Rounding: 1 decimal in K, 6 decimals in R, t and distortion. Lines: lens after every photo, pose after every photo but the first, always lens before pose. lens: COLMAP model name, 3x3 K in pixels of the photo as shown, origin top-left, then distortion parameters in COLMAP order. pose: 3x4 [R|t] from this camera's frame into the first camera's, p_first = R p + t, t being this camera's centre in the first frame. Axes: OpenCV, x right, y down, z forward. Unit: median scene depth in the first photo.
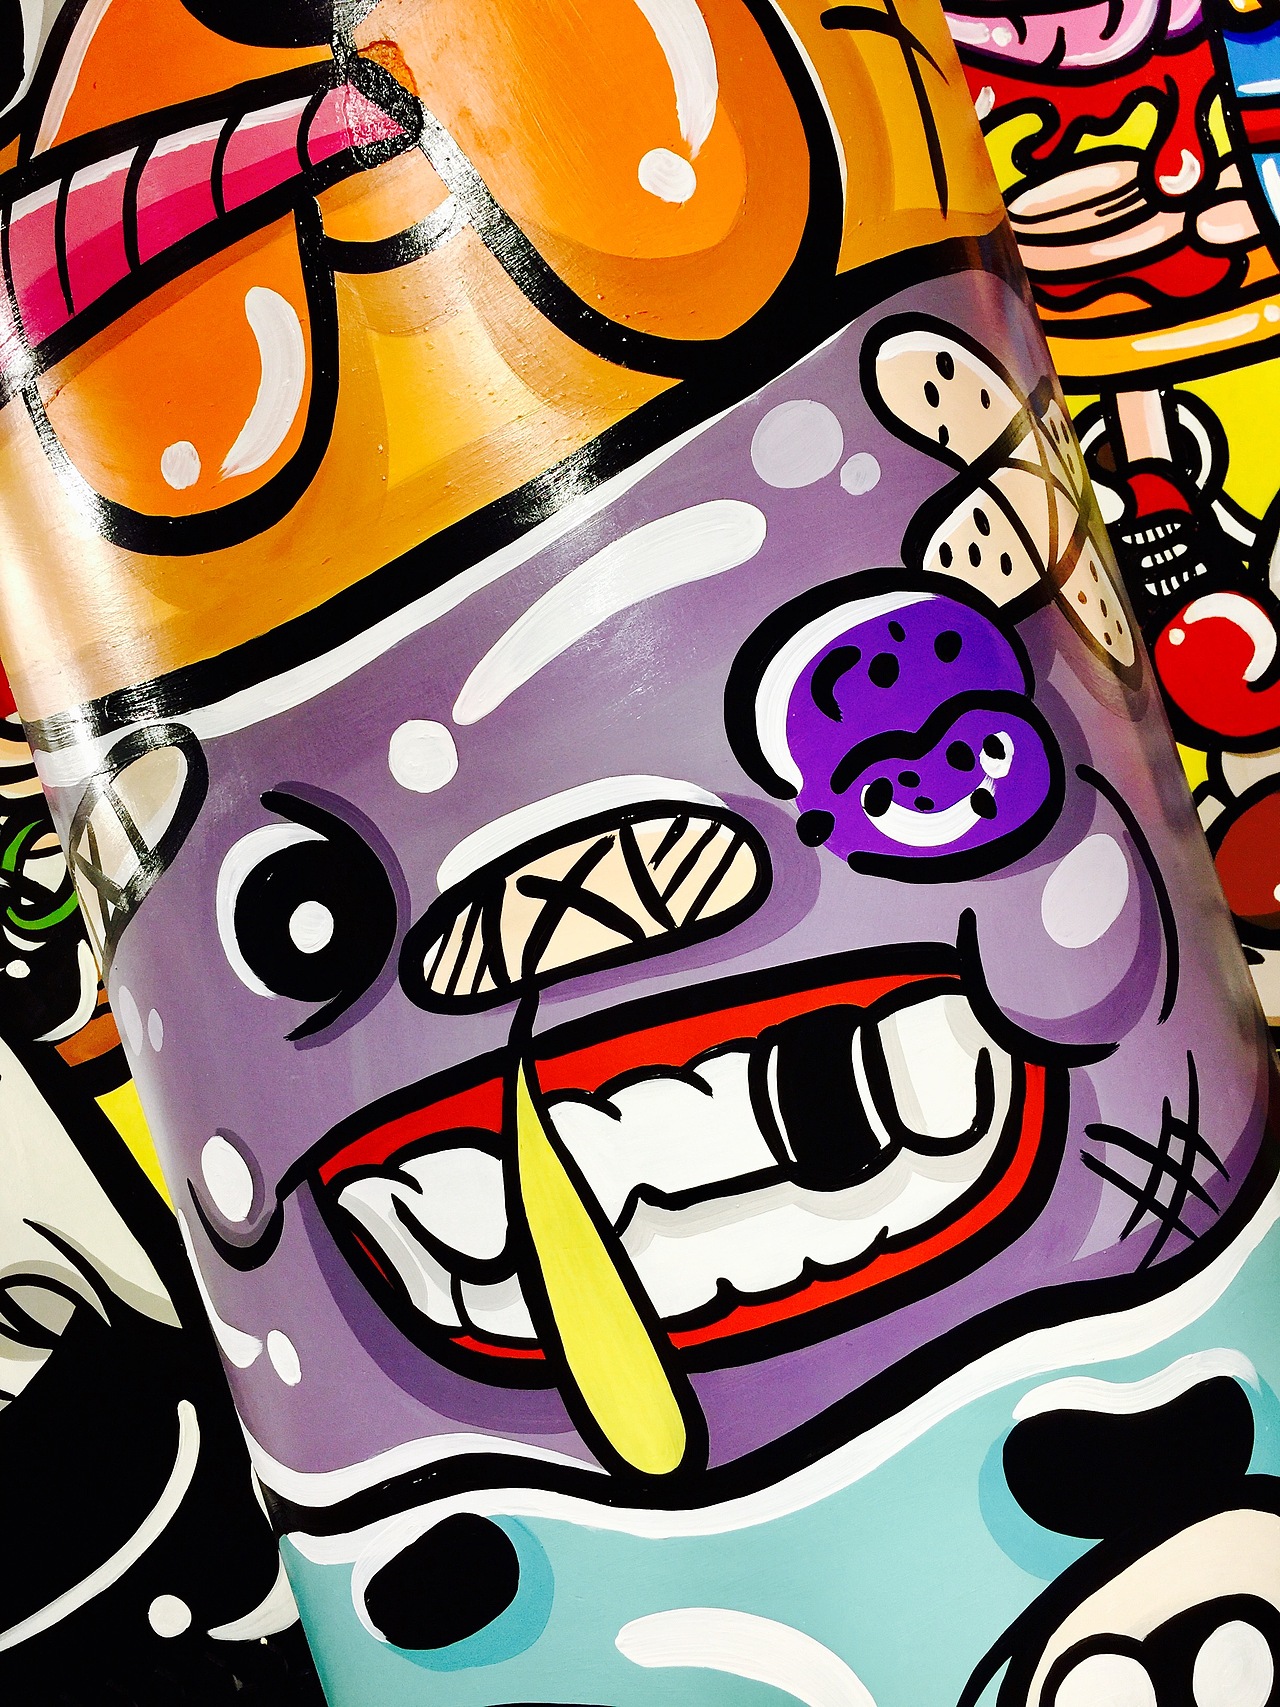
lens RADIAL K [[1457.3, 0, 642.8], [0, 1457.3, 830.6], [0, 0, 1]] dist [0.075887, -0.105682]
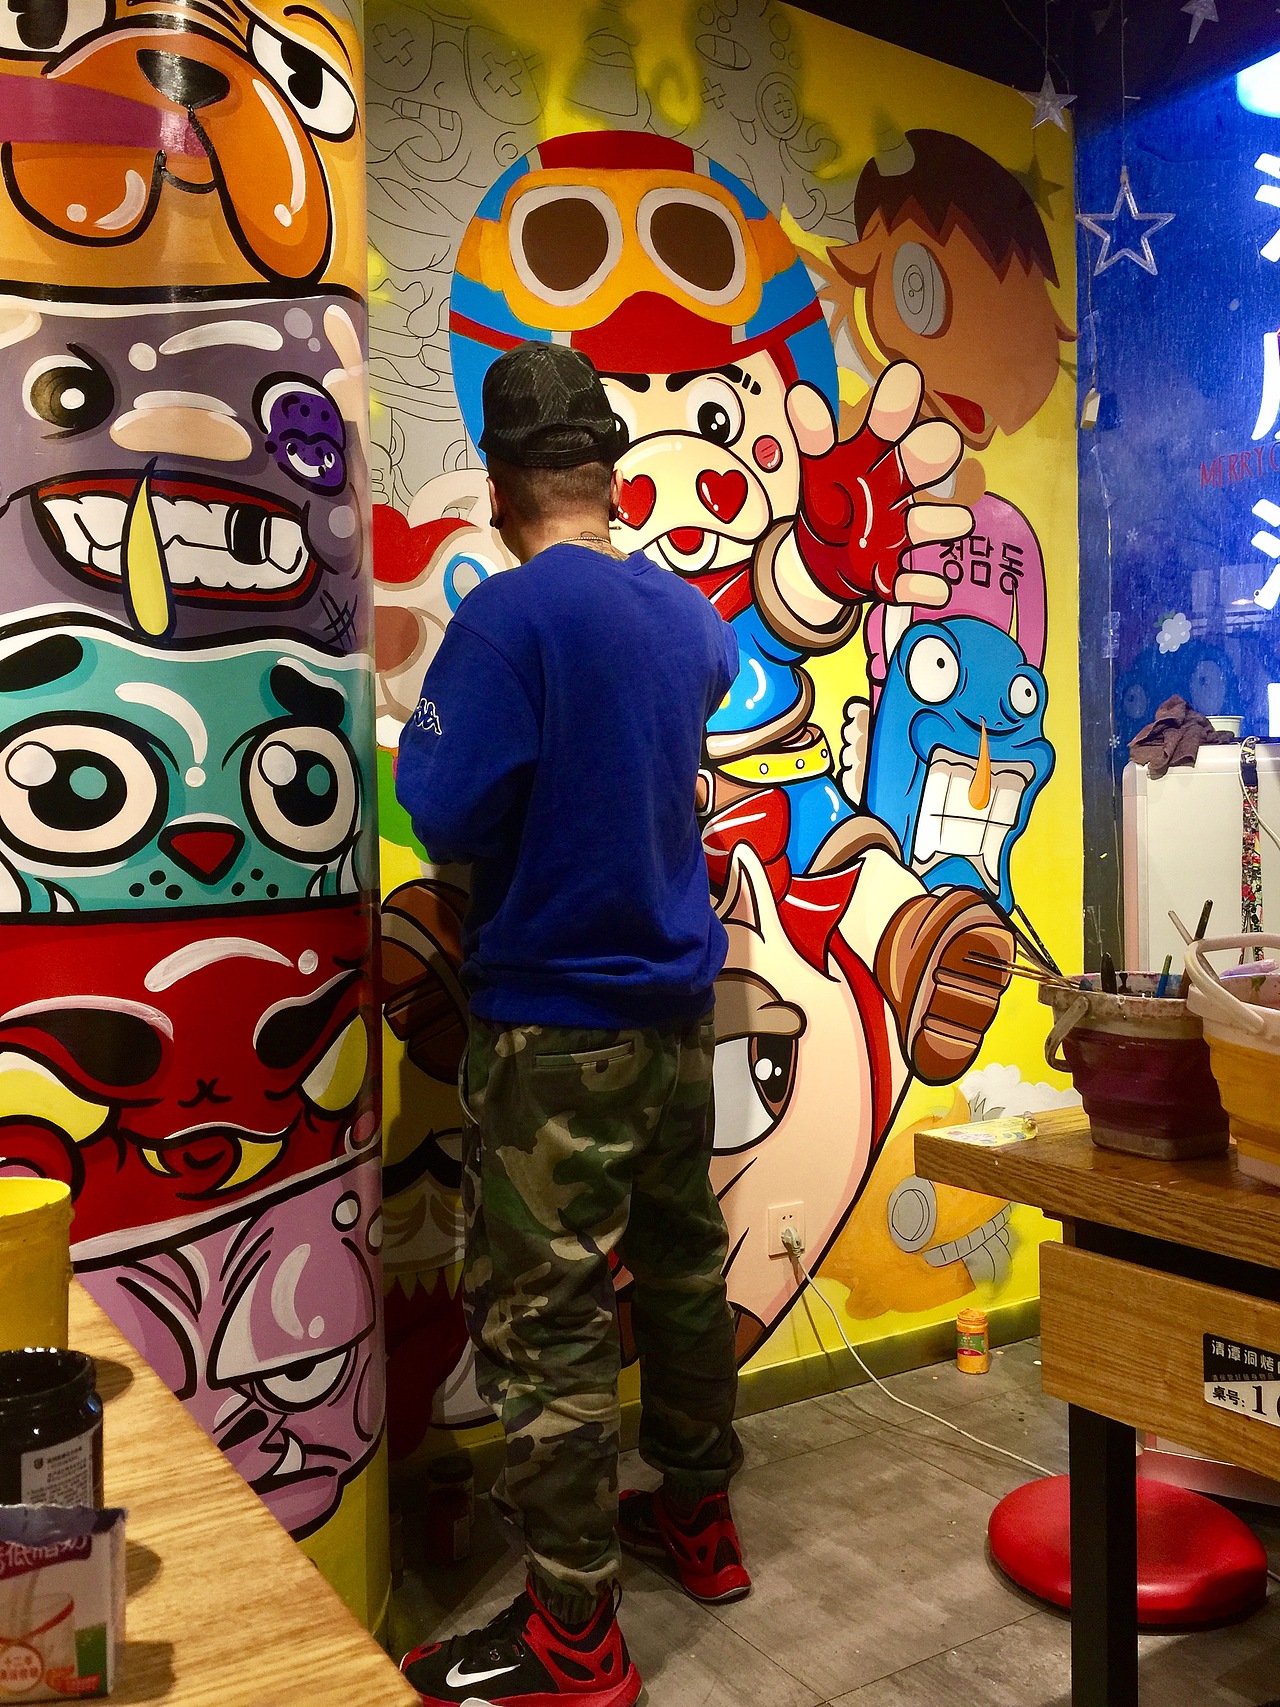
lens RADIAL K [[1457.3, 0, 648.5], [0, 1457.3, 842.1], [0, 0, 1]] dist [0.075887, -0.105682]
pose [[0.770115, 0.291420, 0.567448, -0.694407], [-0.241457, 0.956531, -0.163544, 0.994024], [-0.590441, -0.011066, 0.807005, -1.702247]]
